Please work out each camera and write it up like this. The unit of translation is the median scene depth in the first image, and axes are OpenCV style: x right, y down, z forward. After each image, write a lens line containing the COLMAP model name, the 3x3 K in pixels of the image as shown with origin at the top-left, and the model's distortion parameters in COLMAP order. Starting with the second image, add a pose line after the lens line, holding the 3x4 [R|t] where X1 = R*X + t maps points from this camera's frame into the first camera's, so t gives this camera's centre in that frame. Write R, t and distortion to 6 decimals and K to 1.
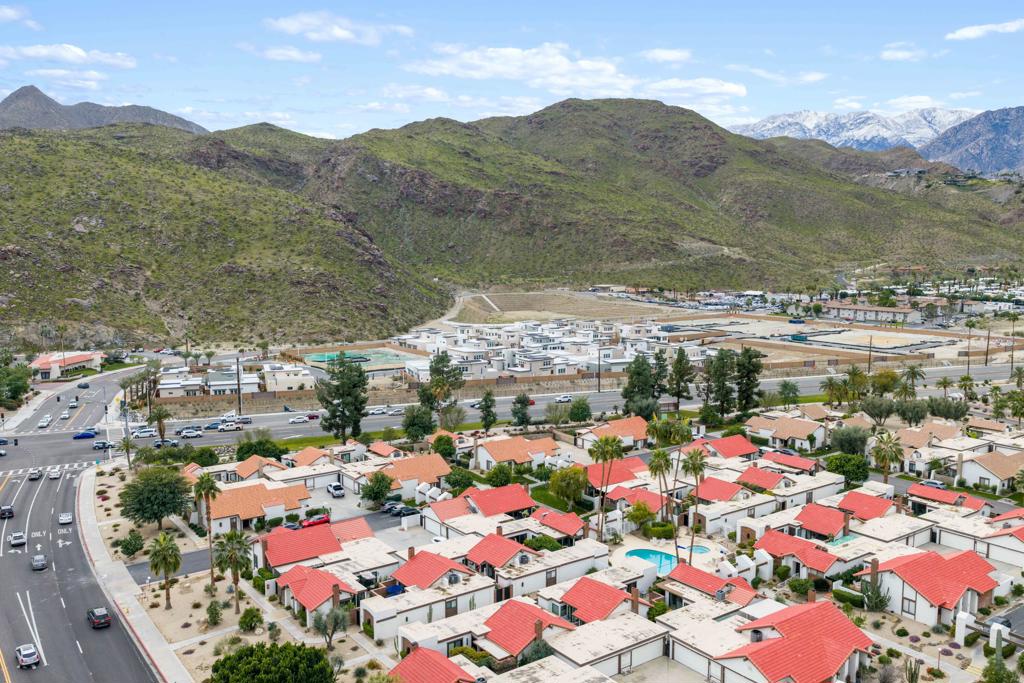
lens RADIAL K [[838.2, 0, 513.9], [0, 838.2, 343.2], [0, 0, 1]] dist [0.015753, -0.027462]
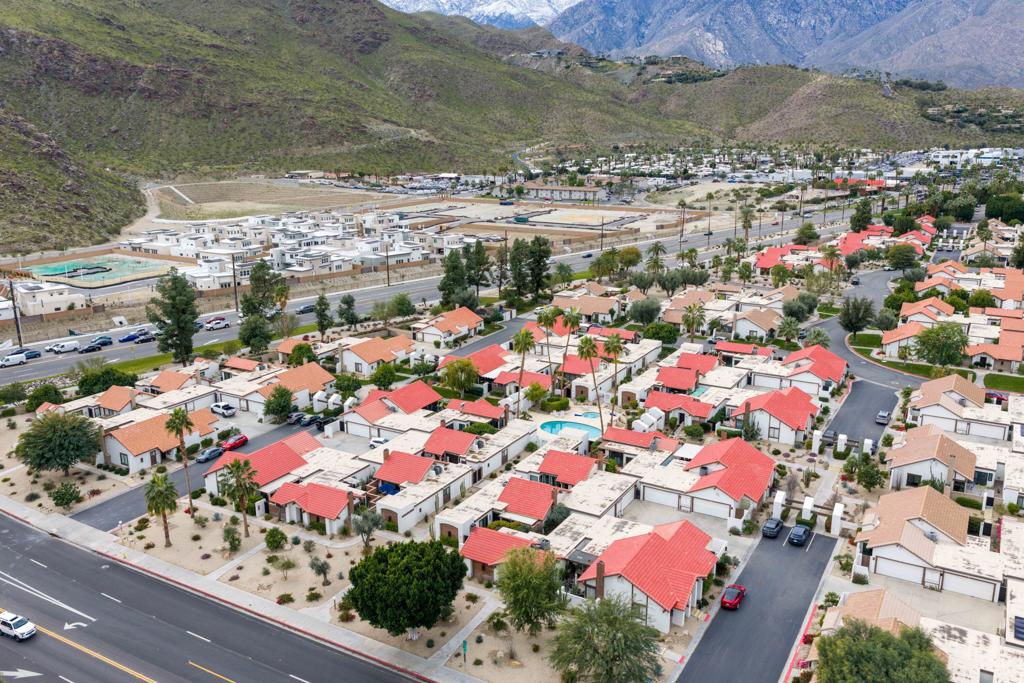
lens RADIAL K [[838.2, 0, 513.9], [0, 838.2, 339.4], [0, 0, 1]] dist [0.015753, -0.027462]
pose [[0.917336, -0.105657, 0.383838, -0.194527], [0.051948, 0.987664, 0.147719, -0.025713], [-0.394711, -0.115568, 0.911508, -0.019827]]
